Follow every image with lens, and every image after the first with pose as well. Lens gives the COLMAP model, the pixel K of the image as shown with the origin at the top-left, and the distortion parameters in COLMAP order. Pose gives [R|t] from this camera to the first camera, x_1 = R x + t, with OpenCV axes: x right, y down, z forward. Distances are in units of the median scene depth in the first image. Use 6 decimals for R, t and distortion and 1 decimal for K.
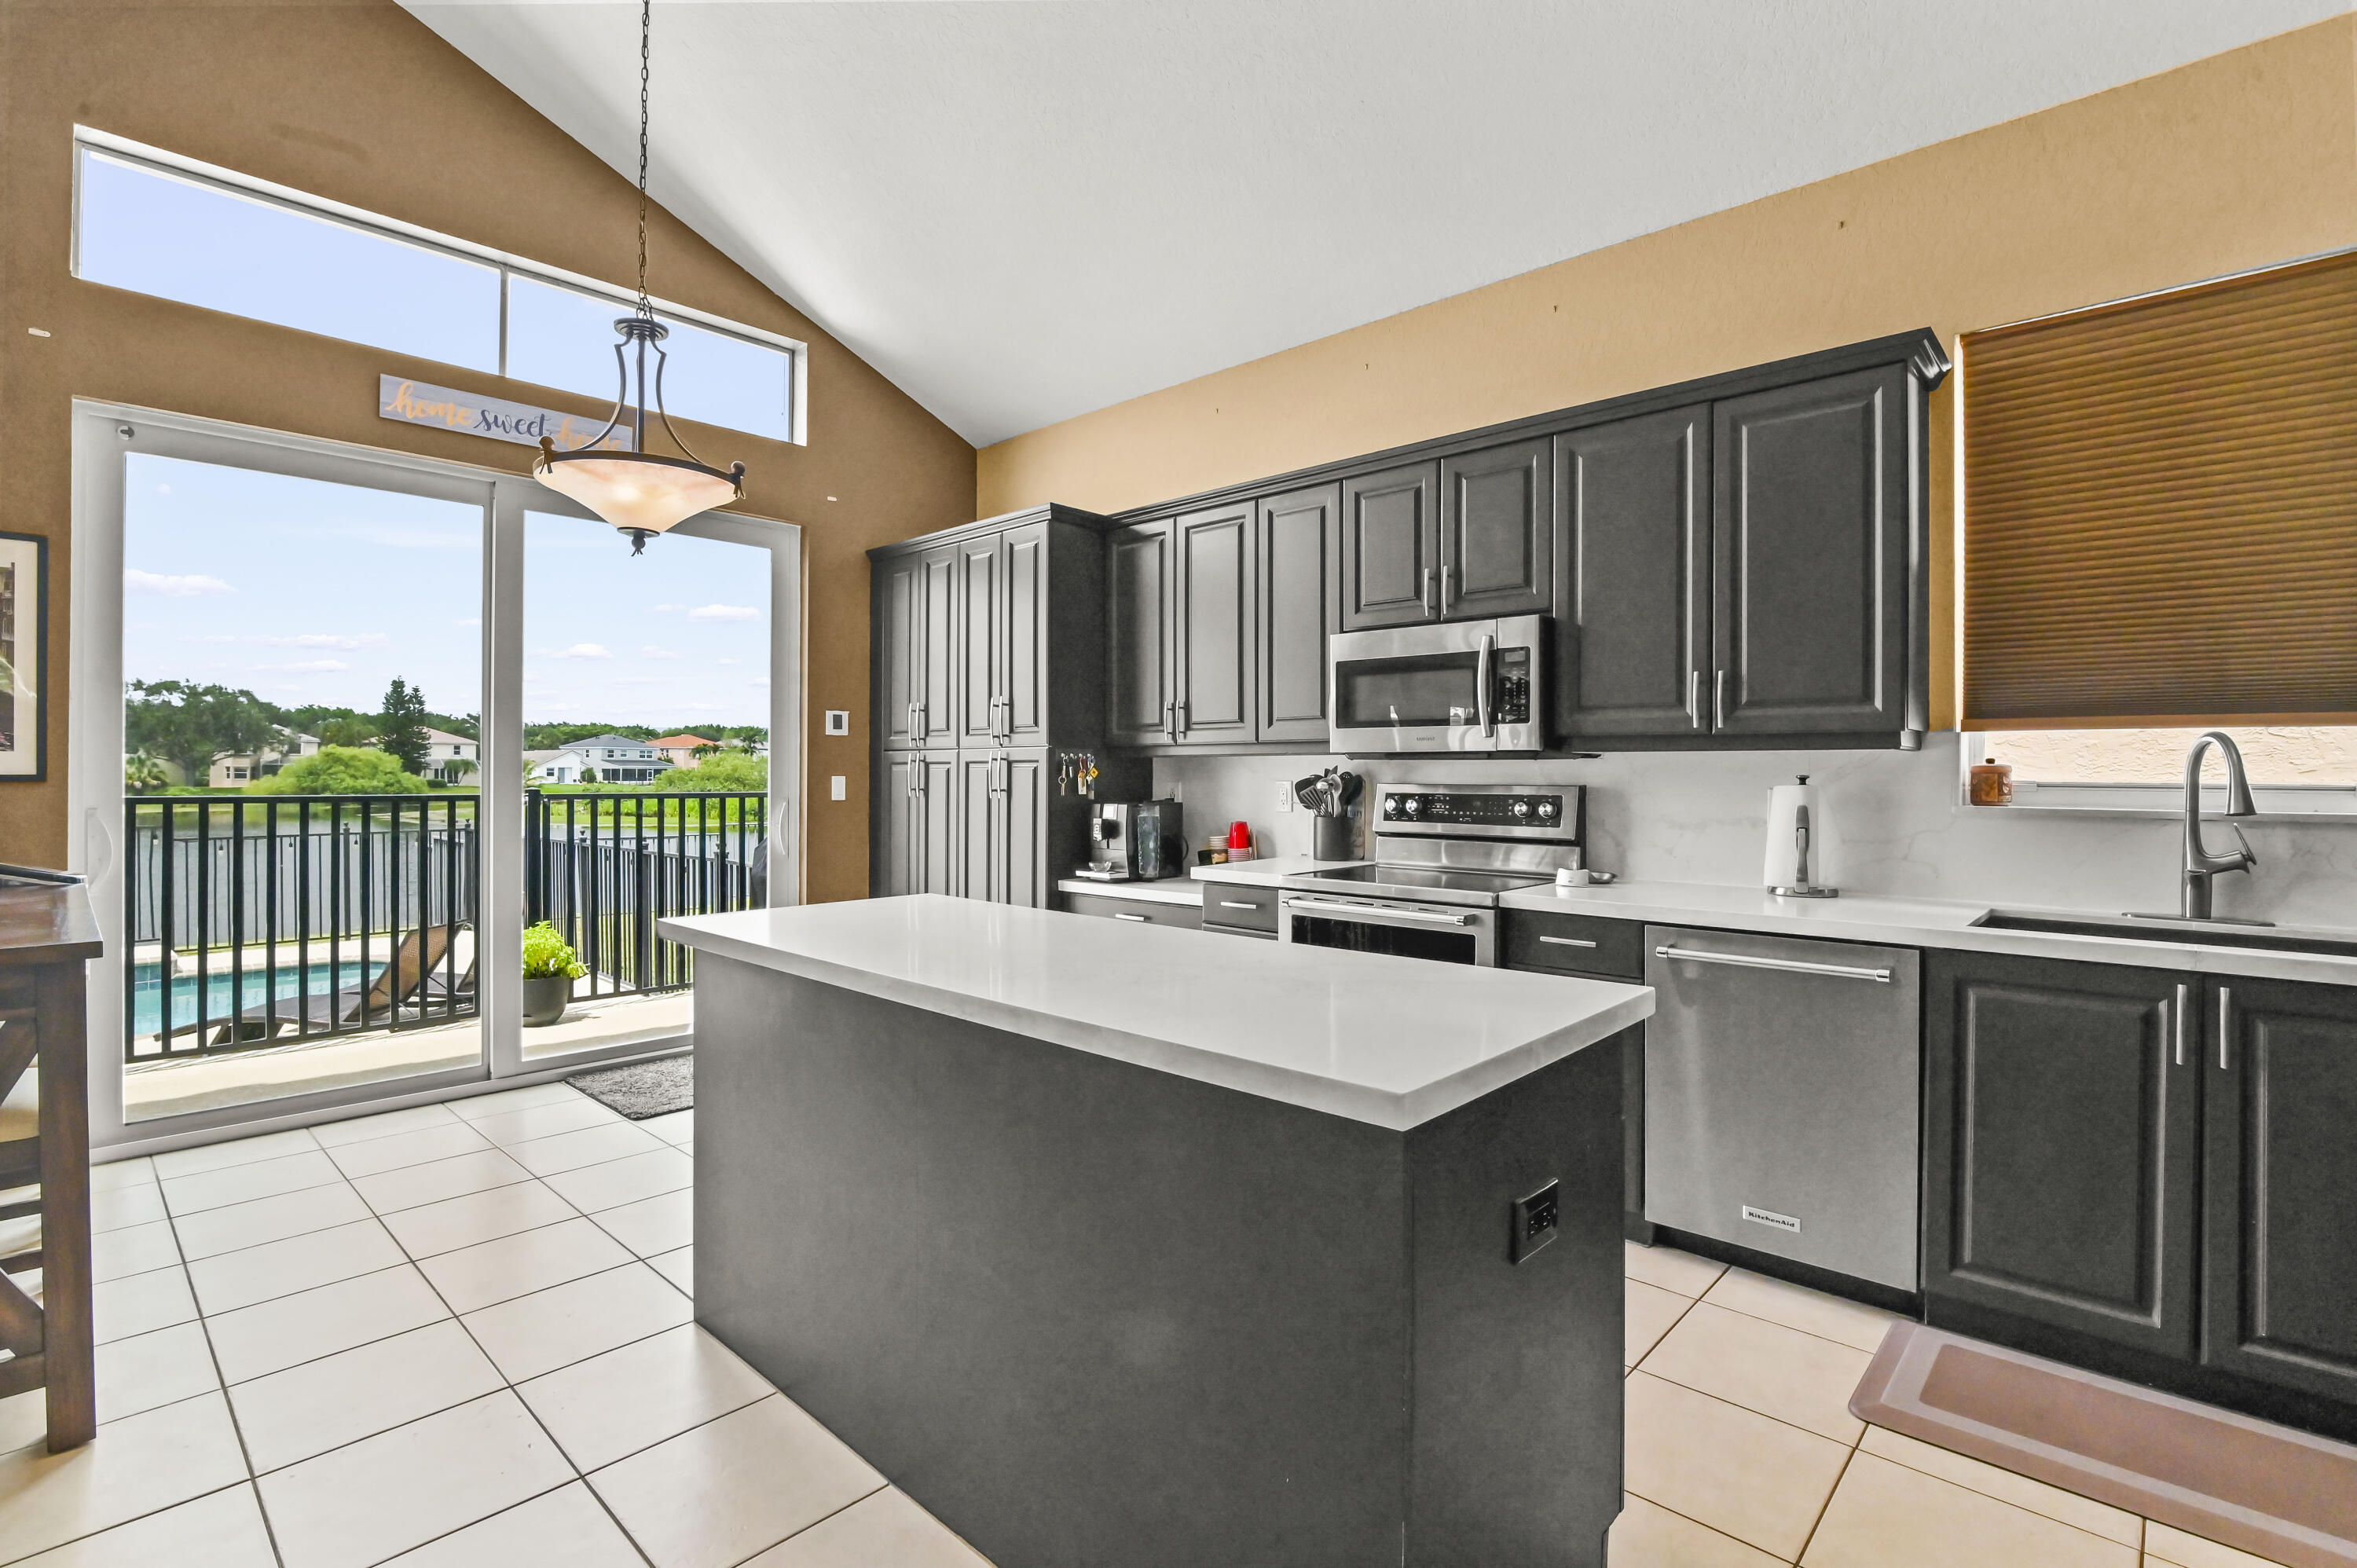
lens RADIAL K [[1085.5, 0, 1189.4], [0, 1085.5, 793.1], [0, 0, 1]] dist [-0.018869, 0.002907]
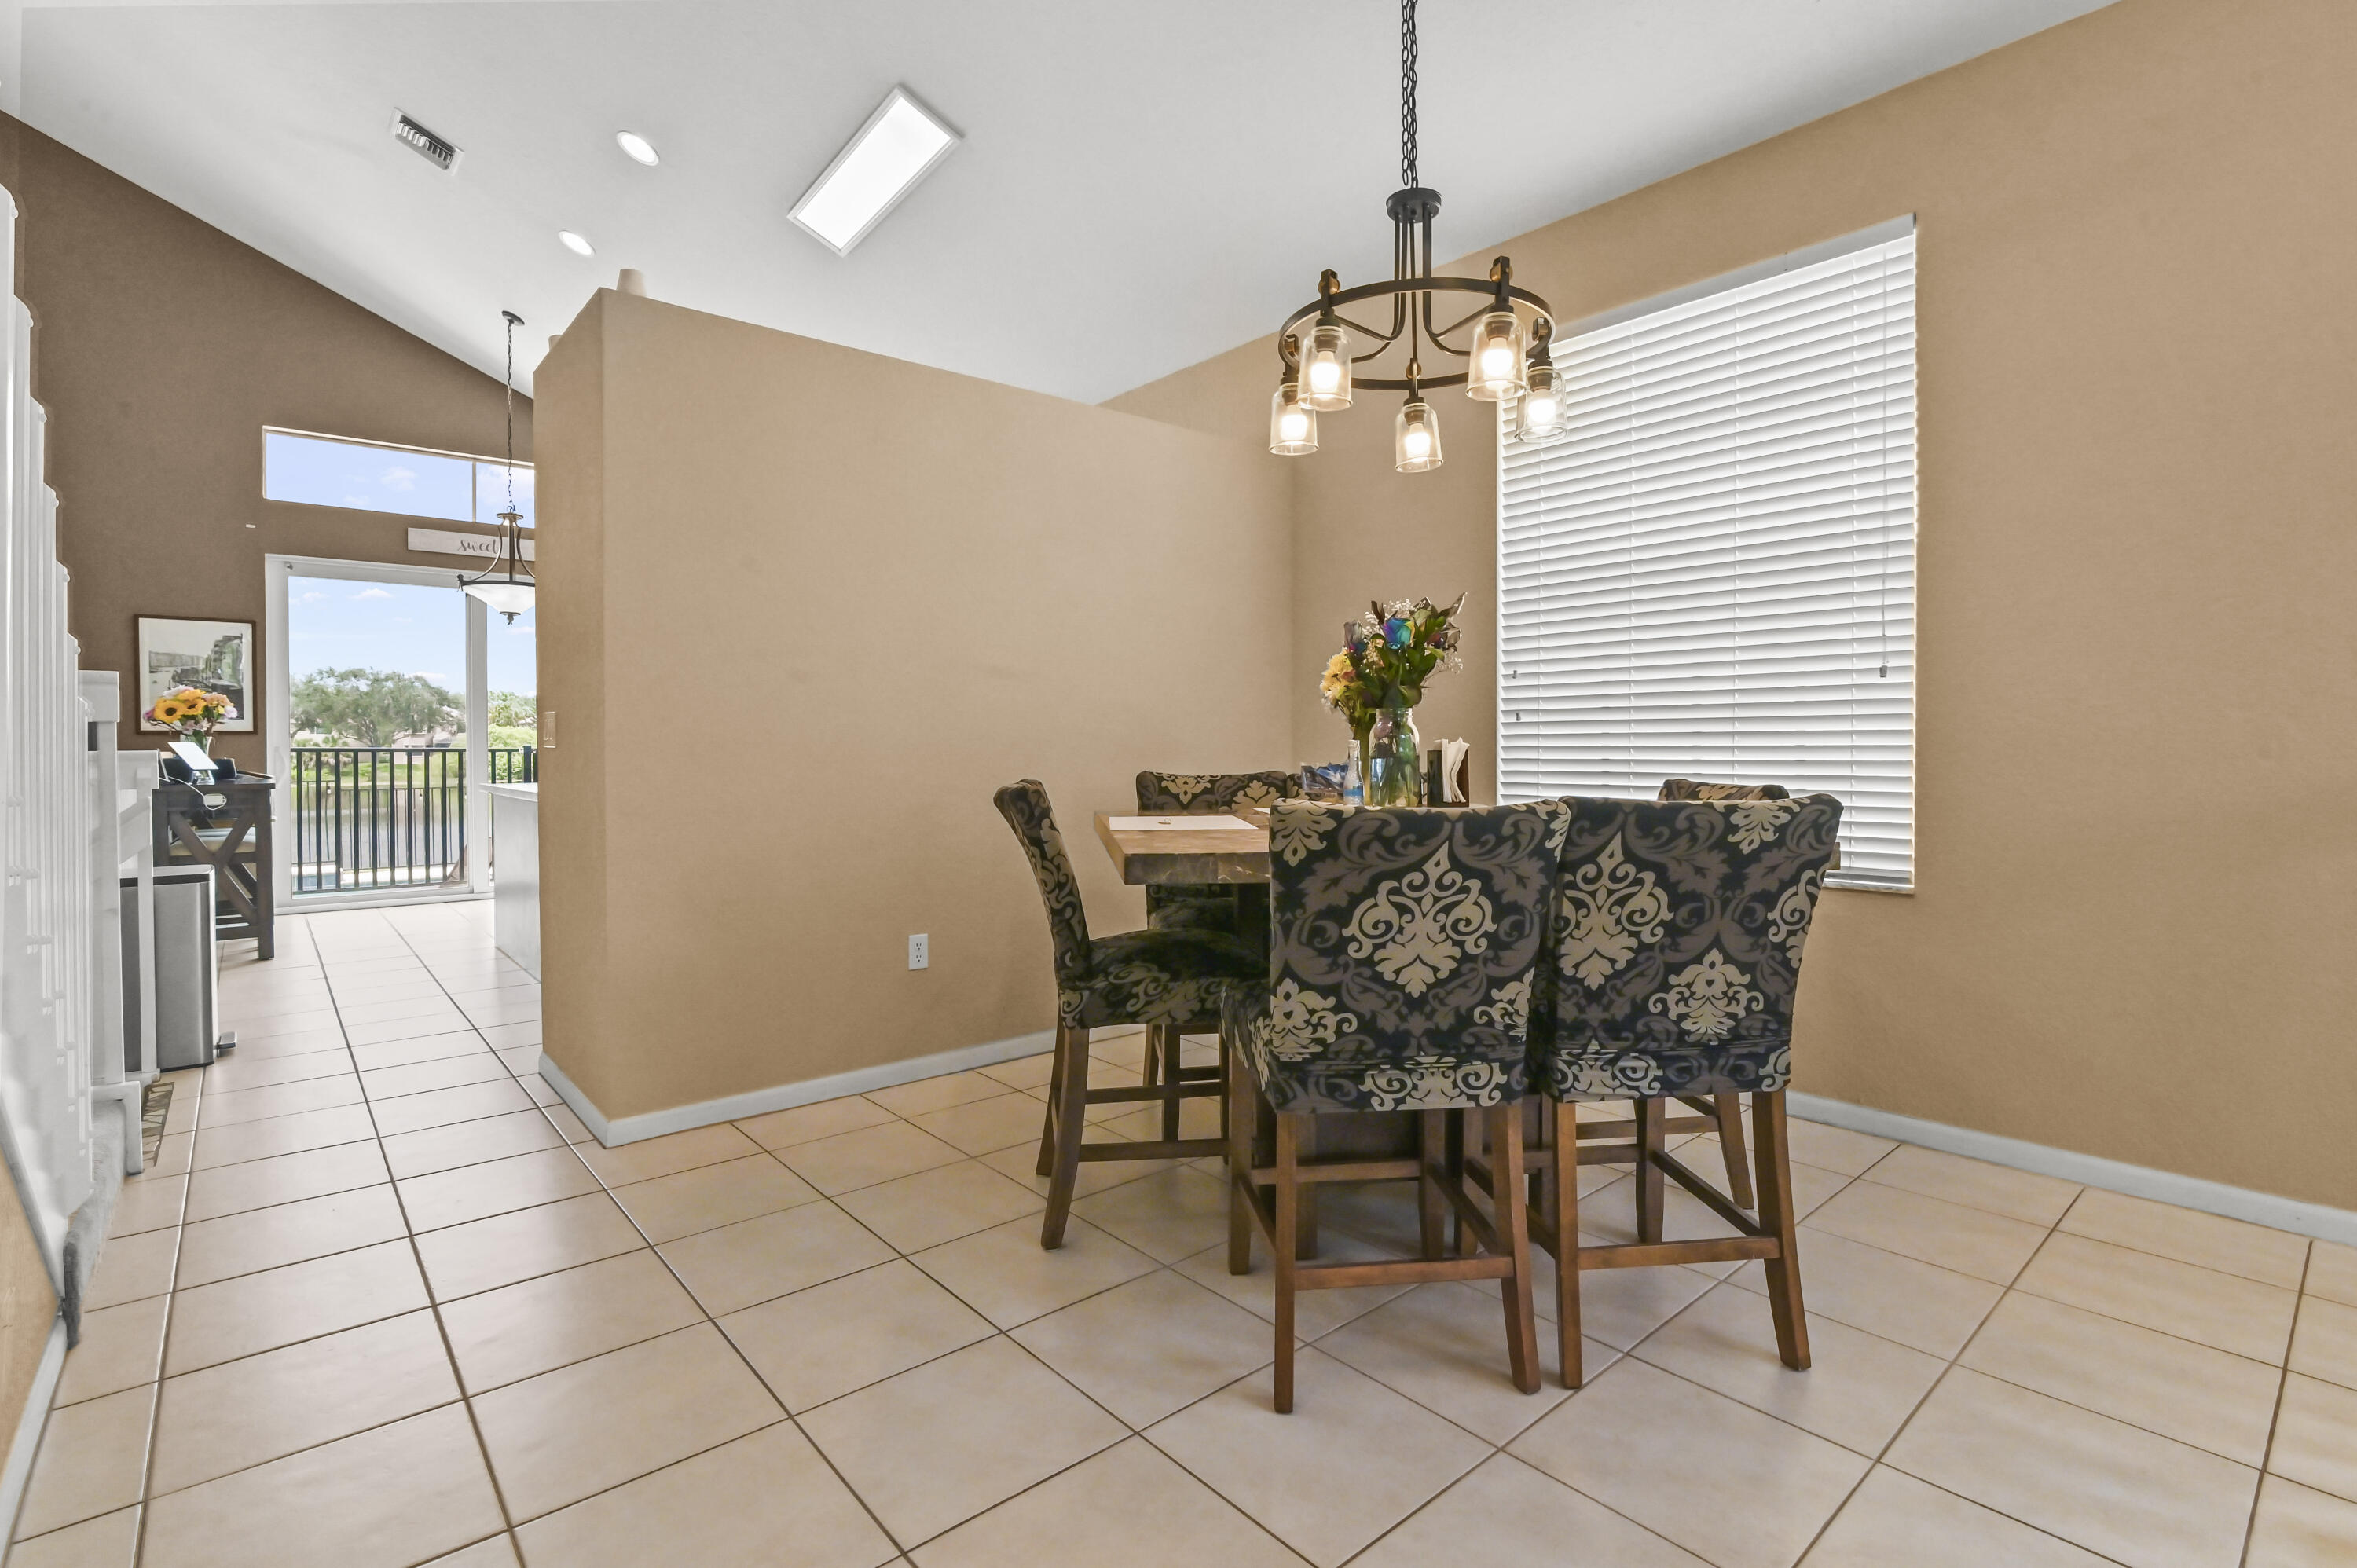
lens RADIAL K [[1085.5, 0, 1183.3], [0, 1085.5, 771.5], [0, 0, 1]] dist [-0.018869, 0.002907]
pose [[0.994128, -0.006438, -0.108016, 0.799228], [0.007156, 0.999955, 0.006258, 0.047992], [0.107970, -0.006994, 0.994129, -0.744008]]
